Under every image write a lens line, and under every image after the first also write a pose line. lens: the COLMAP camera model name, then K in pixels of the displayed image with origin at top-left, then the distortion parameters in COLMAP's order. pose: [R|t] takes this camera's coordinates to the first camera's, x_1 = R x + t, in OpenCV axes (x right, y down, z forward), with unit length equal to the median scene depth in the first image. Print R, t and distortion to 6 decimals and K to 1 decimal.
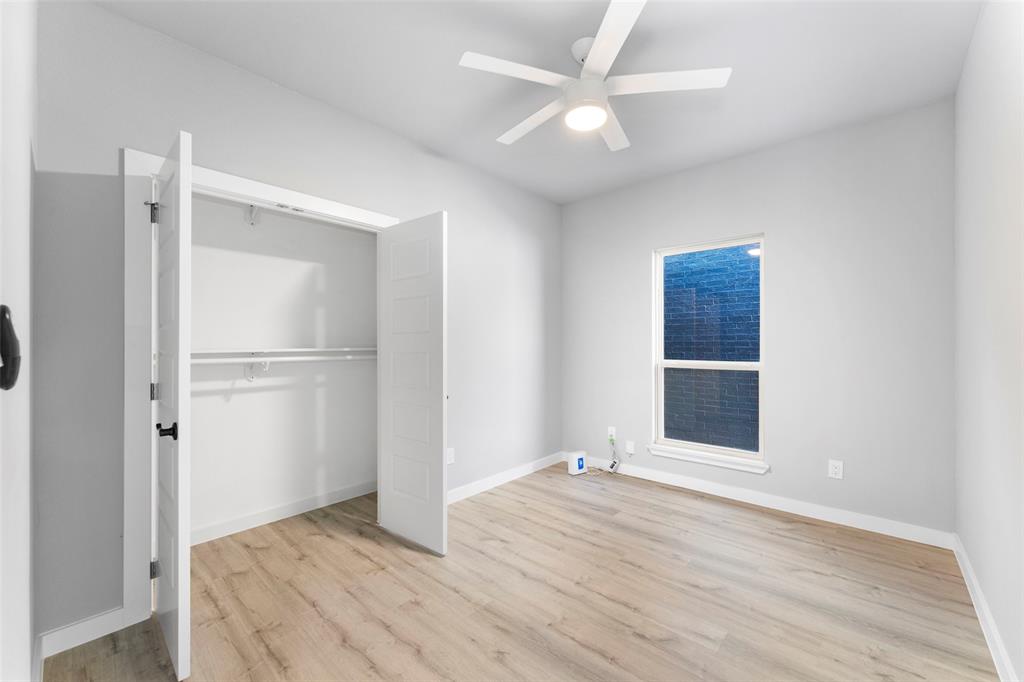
lens RADIAL K [[409.1, 0, 511.1], [0, 409.1, 343.6], [0, 0, 1]] dist [0.006832, -0.000510]
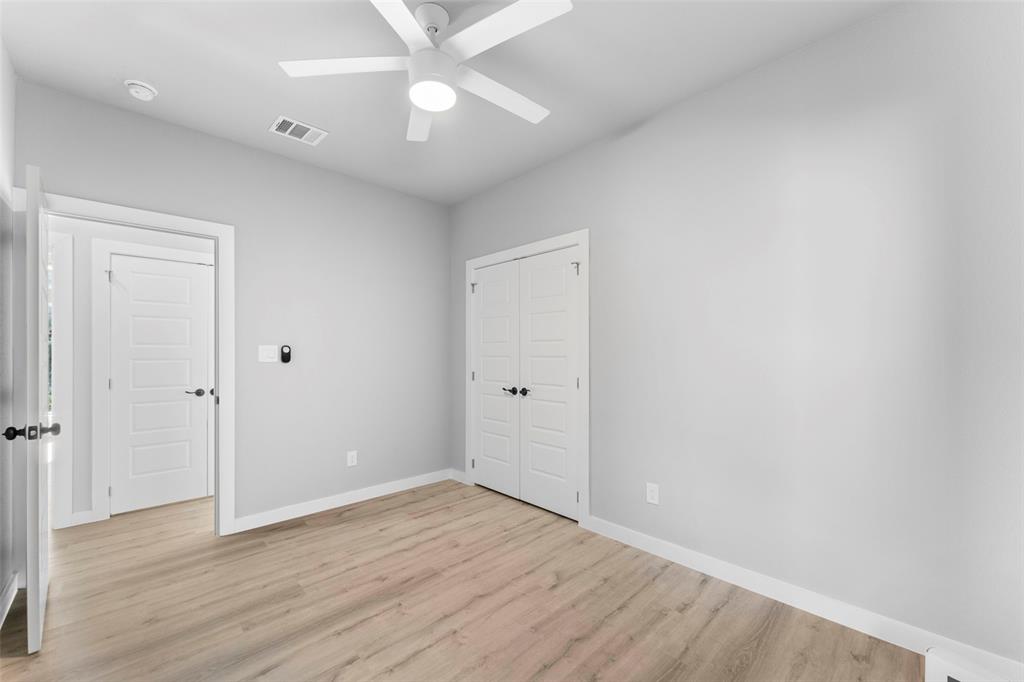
lens RADIAL K [[409.1, 0, 511.1], [0, 409.1, 347.3], [0, 0, 1]] dist [0.006832, -0.000510]
pose [[-0.082060, -0.010629, -0.996571, 1.053837], [0.005370, 0.999924, -0.011107, -0.010217], [0.996613, -0.006263, -0.081996, 1.224313]]
